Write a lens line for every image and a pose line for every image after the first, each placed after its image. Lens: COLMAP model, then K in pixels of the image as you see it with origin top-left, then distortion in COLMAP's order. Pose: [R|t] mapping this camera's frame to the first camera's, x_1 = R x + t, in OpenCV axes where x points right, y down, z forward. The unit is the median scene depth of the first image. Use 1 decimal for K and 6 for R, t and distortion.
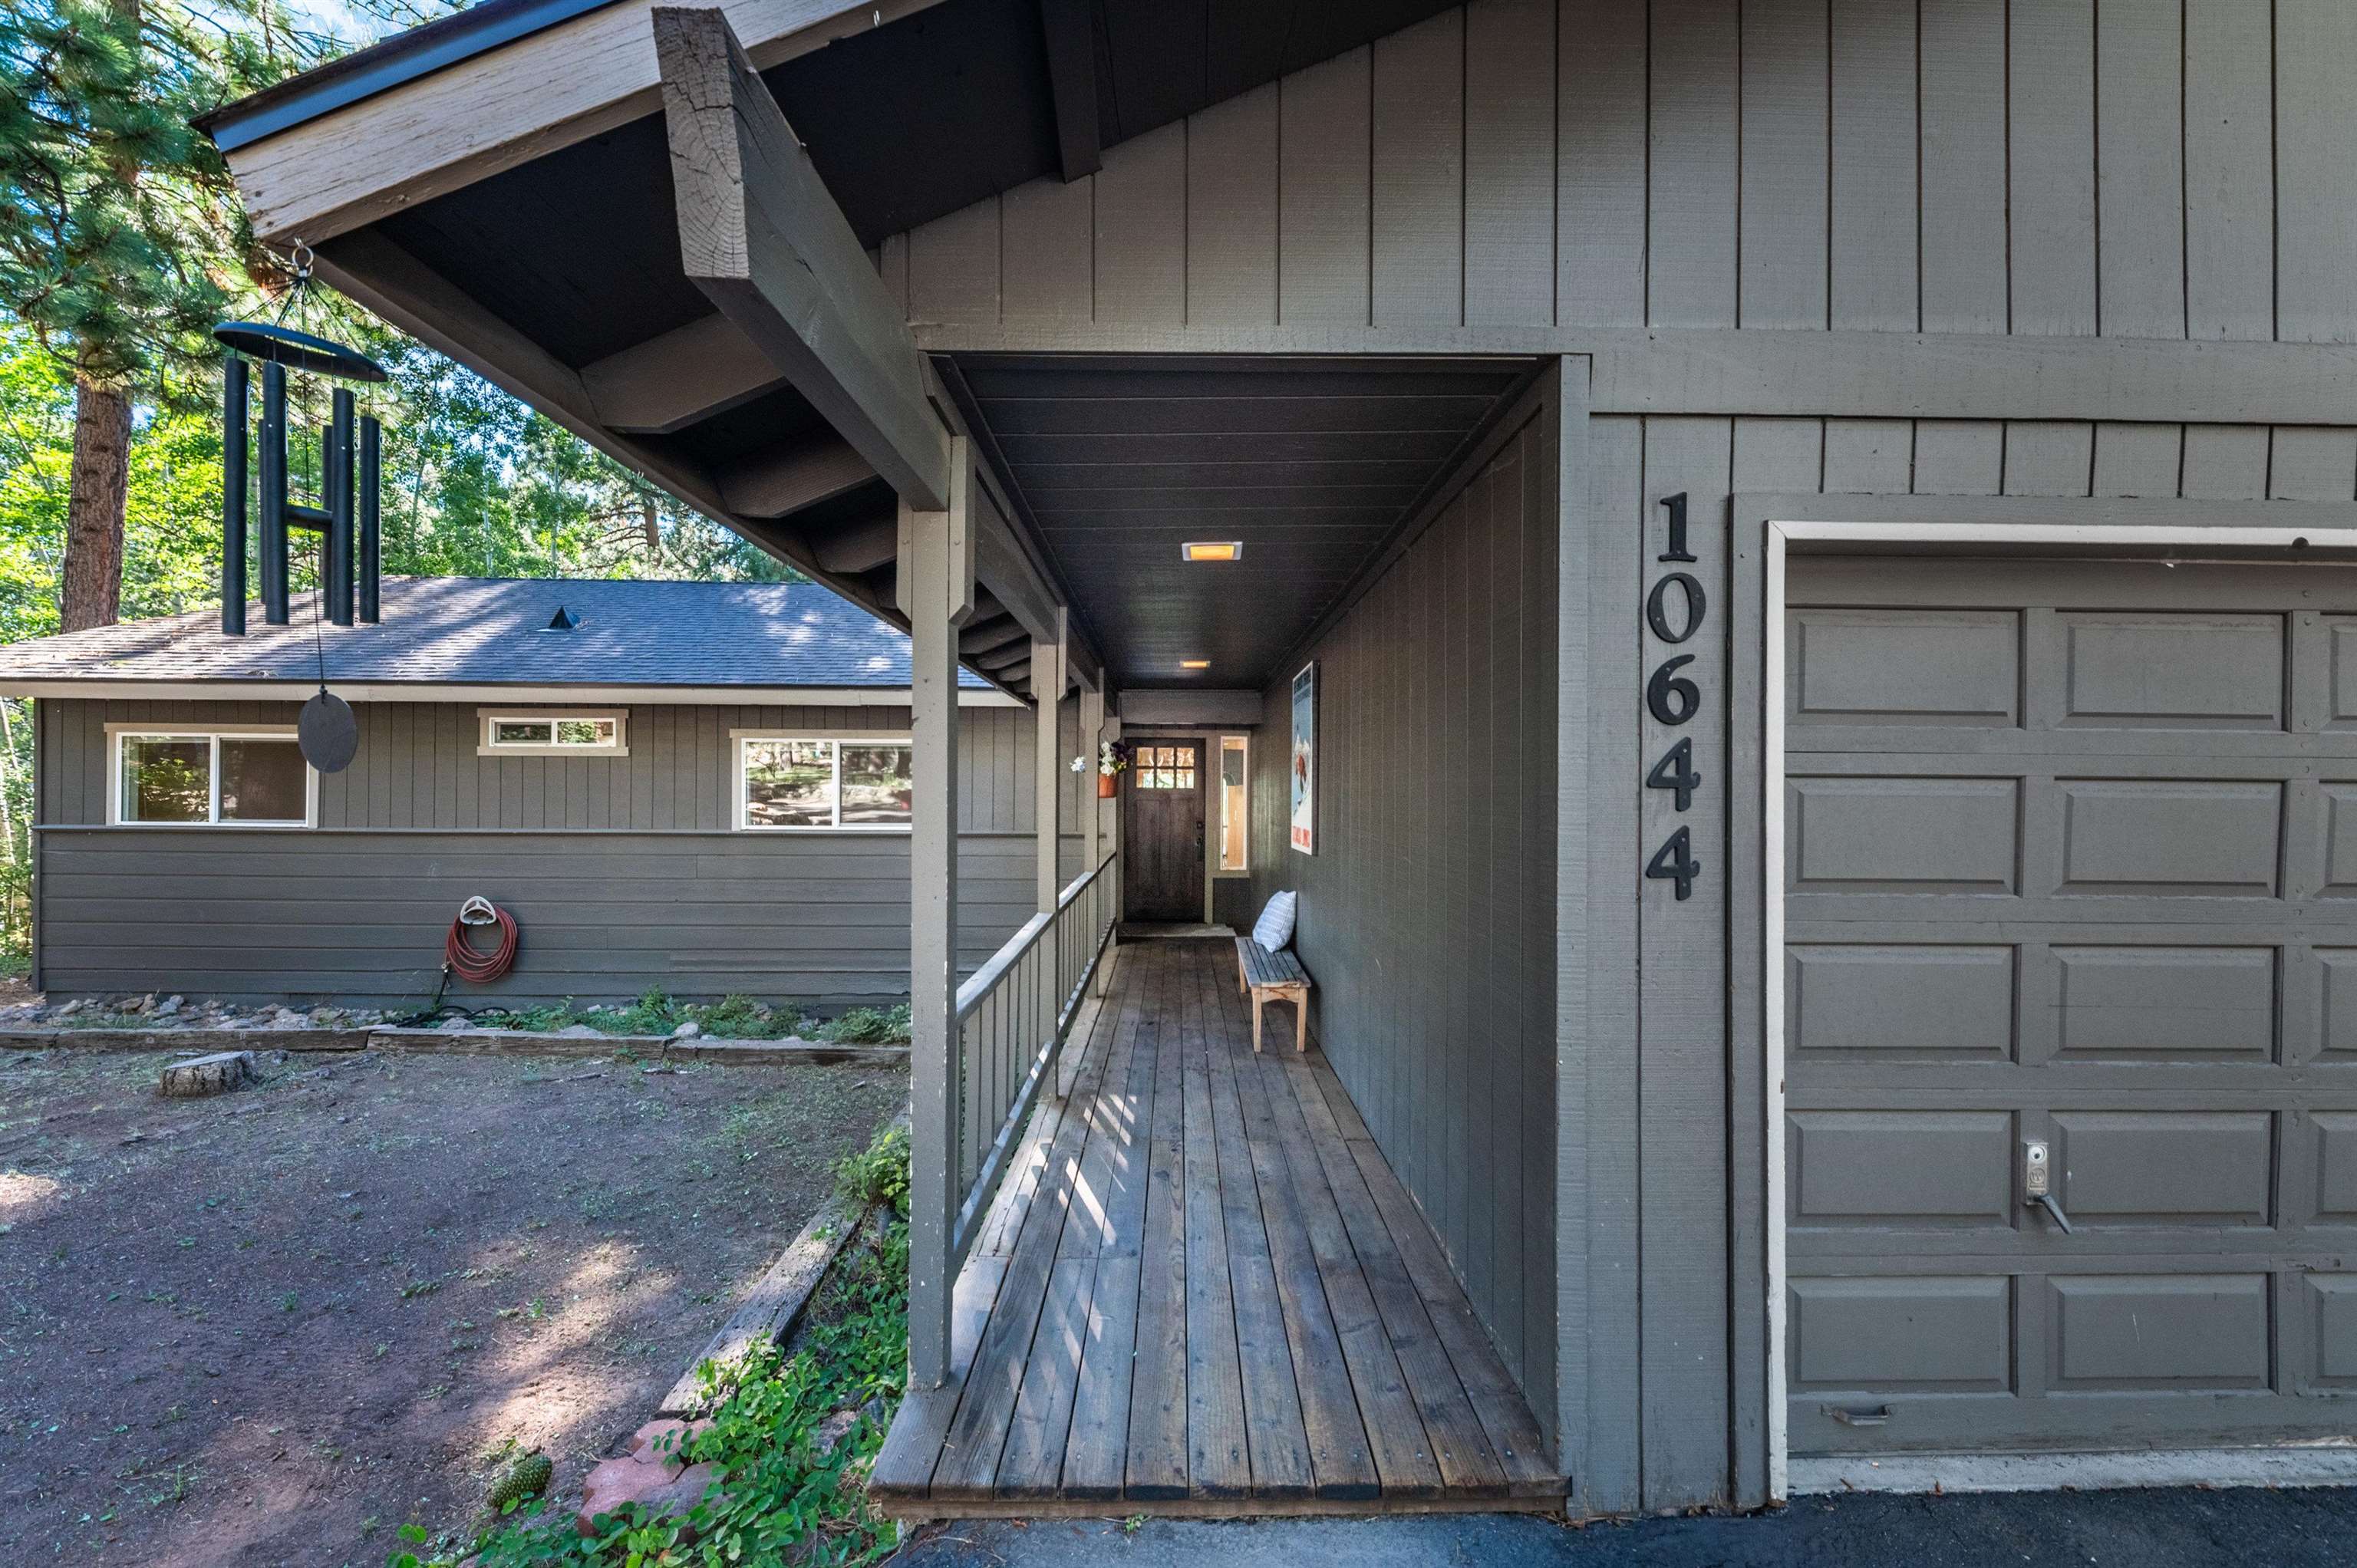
lens RADIAL K [[963.8, 0, 1178.5], [0, 963.8, 784.0], [0, 0, 1]] dist [0.001505, -0.000218]
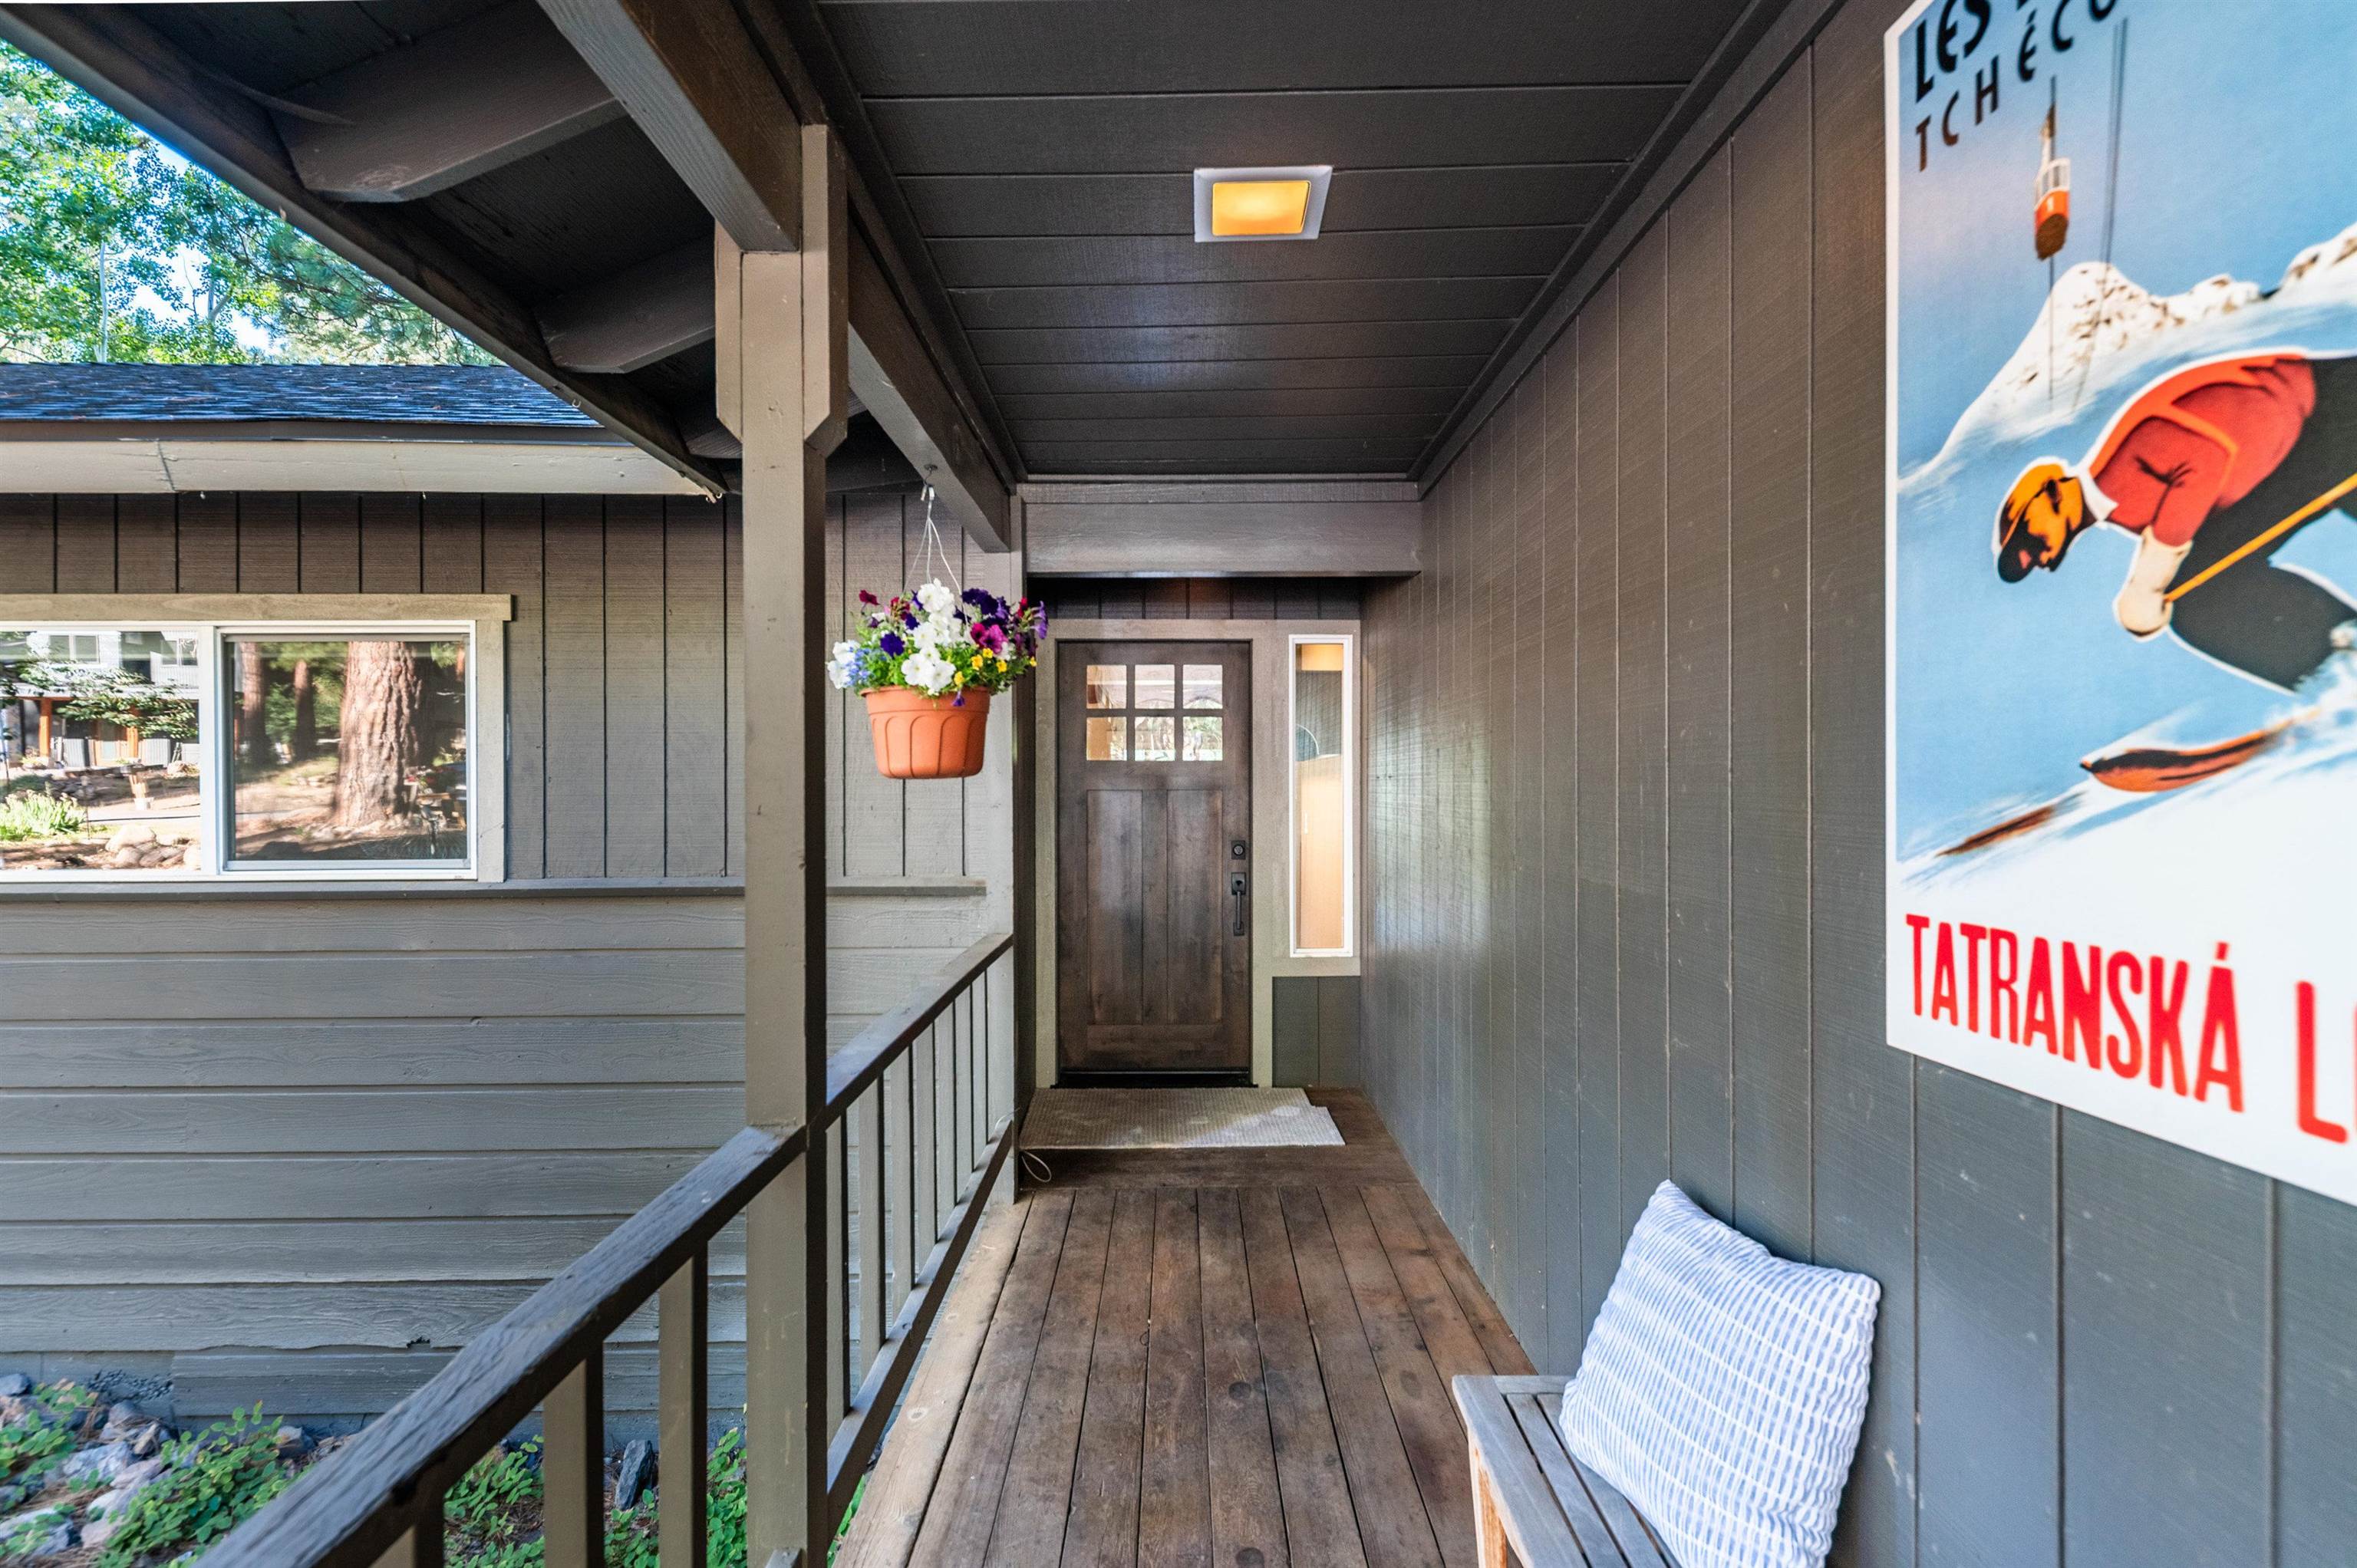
lens RADIAL K [[963.8, 0, 1178.5], [0, 963.8, 784.0], [0, 0, 1]] dist [0.001505, -0.000218]
pose [[0.999955, -0.009420, -0.001380, -0.002997], [0.009419, 0.999955, -0.000870, 0.015113], [0.001388, 0.000857, 0.999999, 0.602555]]
